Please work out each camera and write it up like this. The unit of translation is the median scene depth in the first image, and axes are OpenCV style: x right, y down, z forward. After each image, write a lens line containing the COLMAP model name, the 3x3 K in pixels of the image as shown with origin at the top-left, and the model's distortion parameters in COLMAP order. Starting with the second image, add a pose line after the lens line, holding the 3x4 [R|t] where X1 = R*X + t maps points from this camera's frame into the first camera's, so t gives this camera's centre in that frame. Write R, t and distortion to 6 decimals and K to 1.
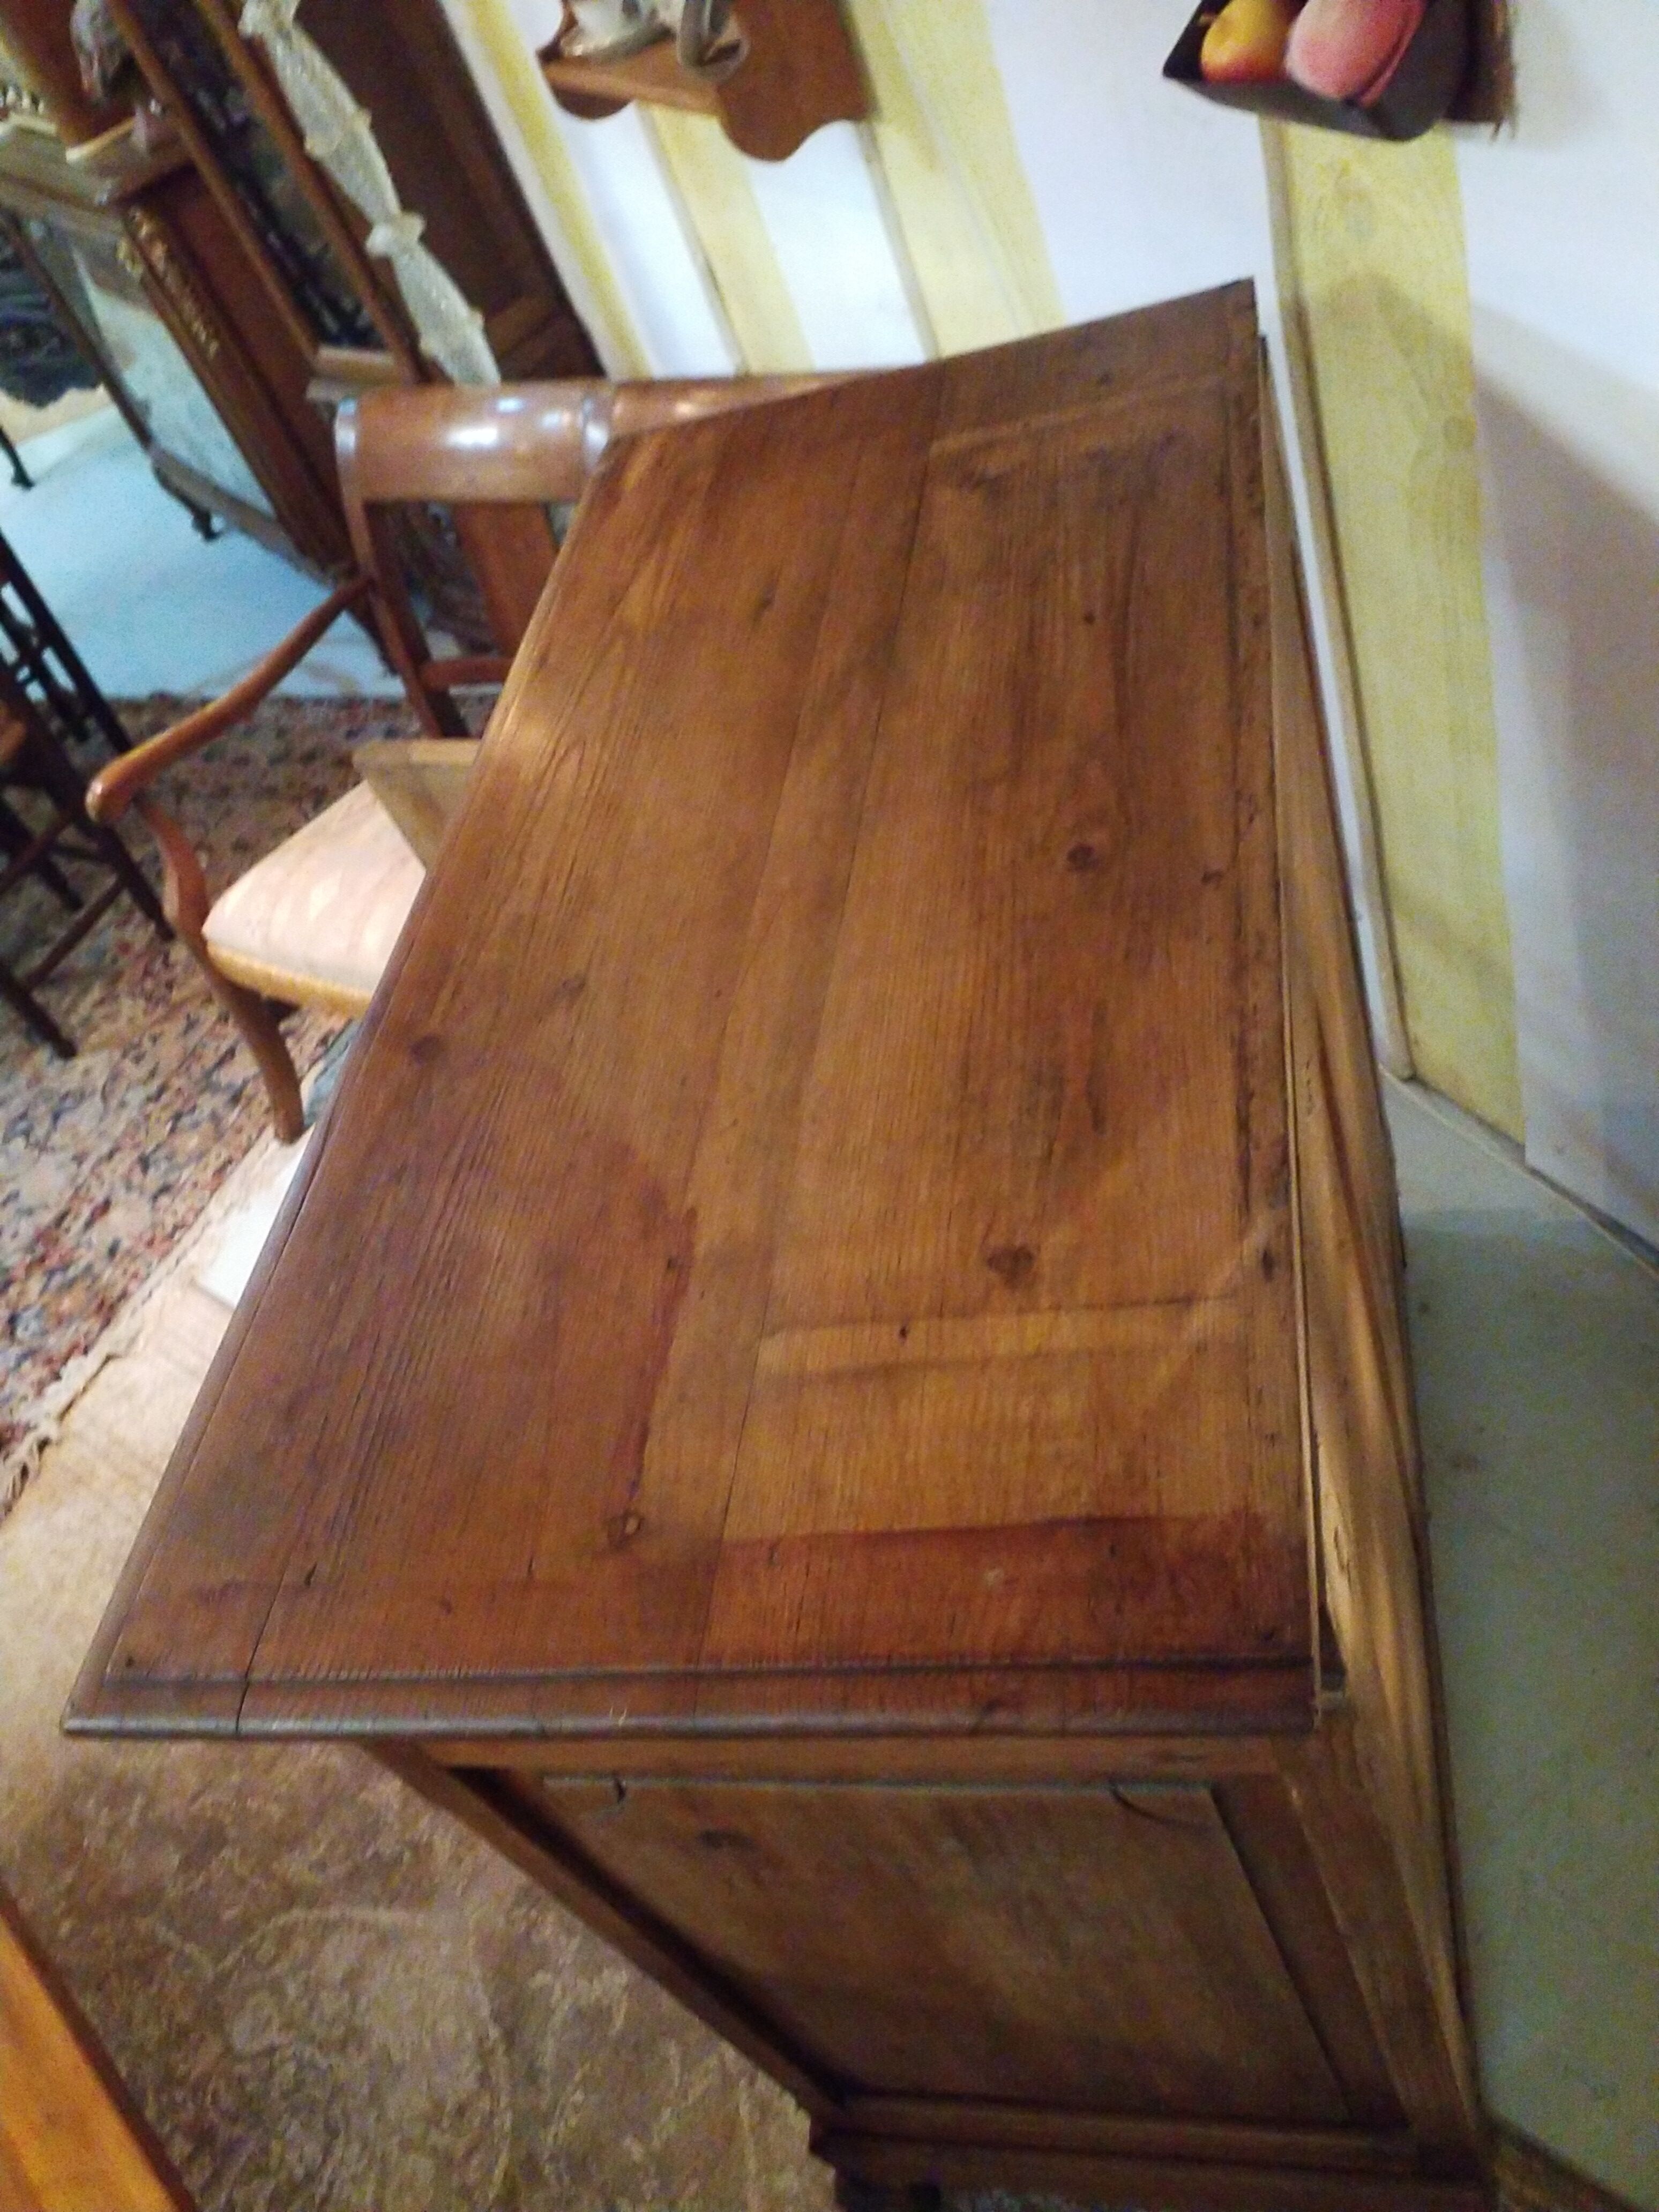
lens RADIAL K [[1951.5, 0, 817.2], [0, 1951.5, 1111.3], [0, 0, 1]] dist [-0.016707, 0.004150]
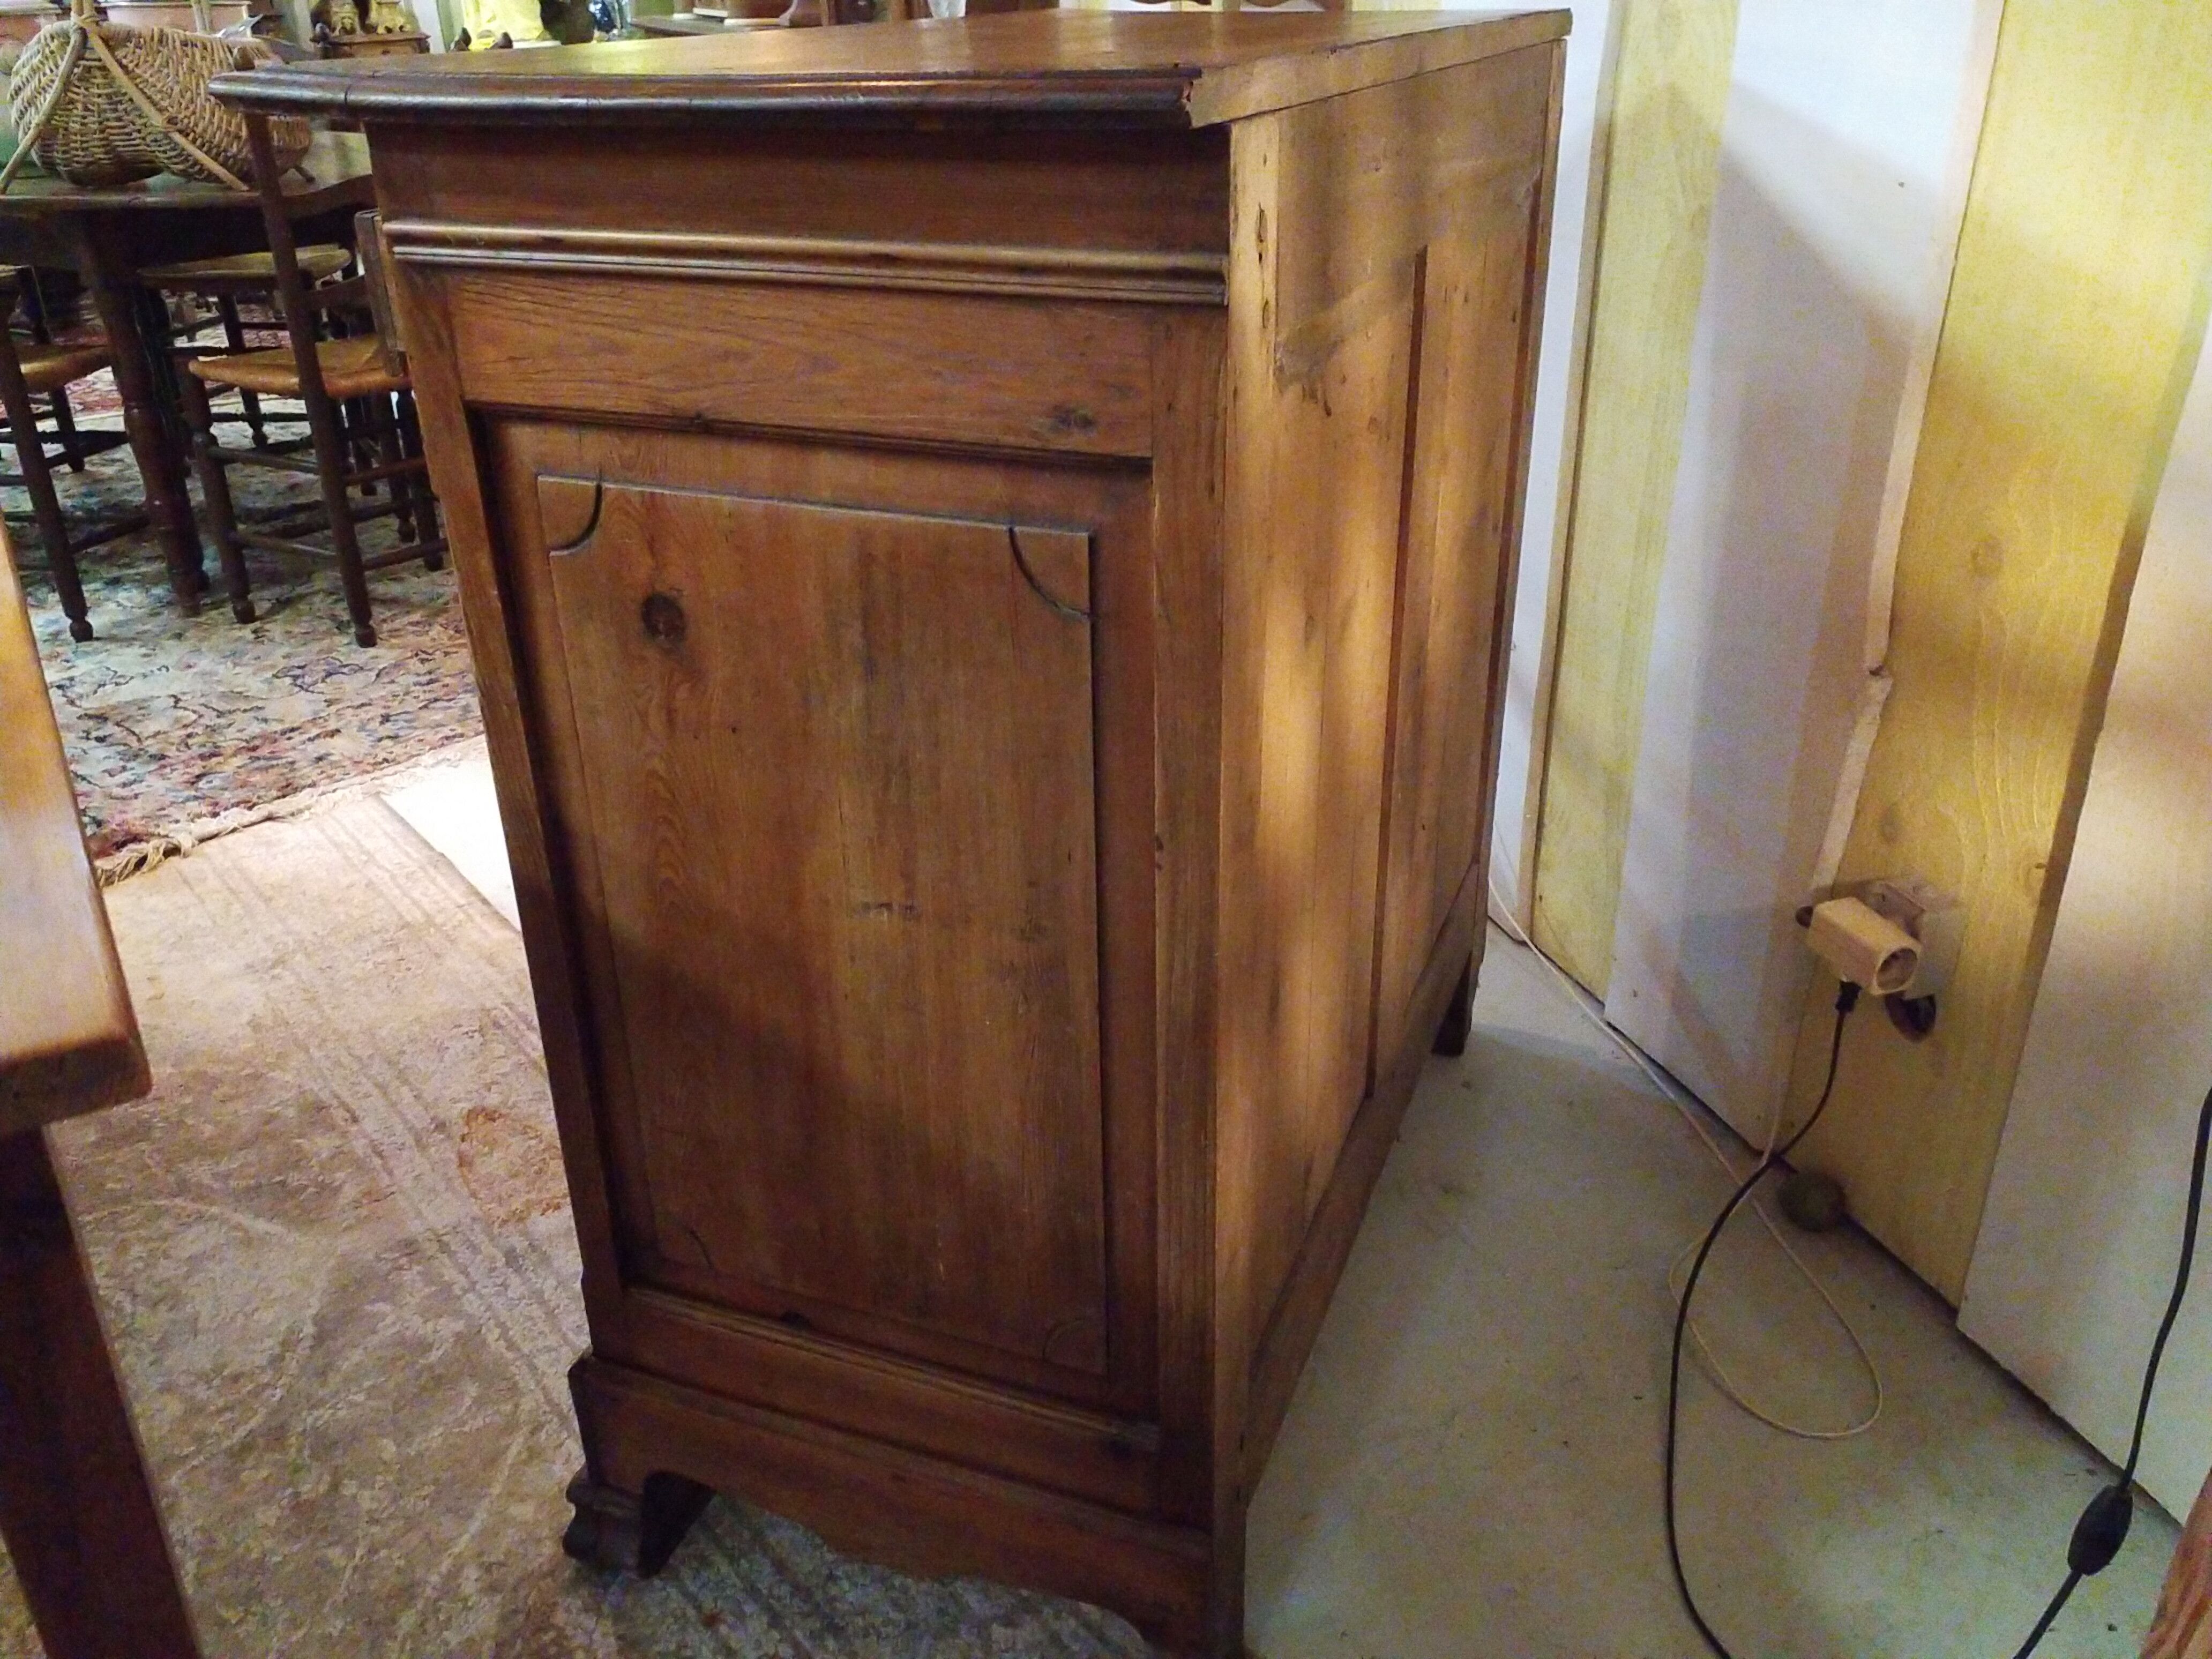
lens RADIAL K [[1951.5, 0, 1112.3], [0, 1951.5, 849.4], [0, 0, 1]] dist [-0.016707, 0.004150]
pose [[0.928346, 0.365971, -0.065108, 0.125937], [-0.366734, 0.873156, -0.321100, 0.309407], [-0.060664, 0.321969, 0.944805, 0.000668]]
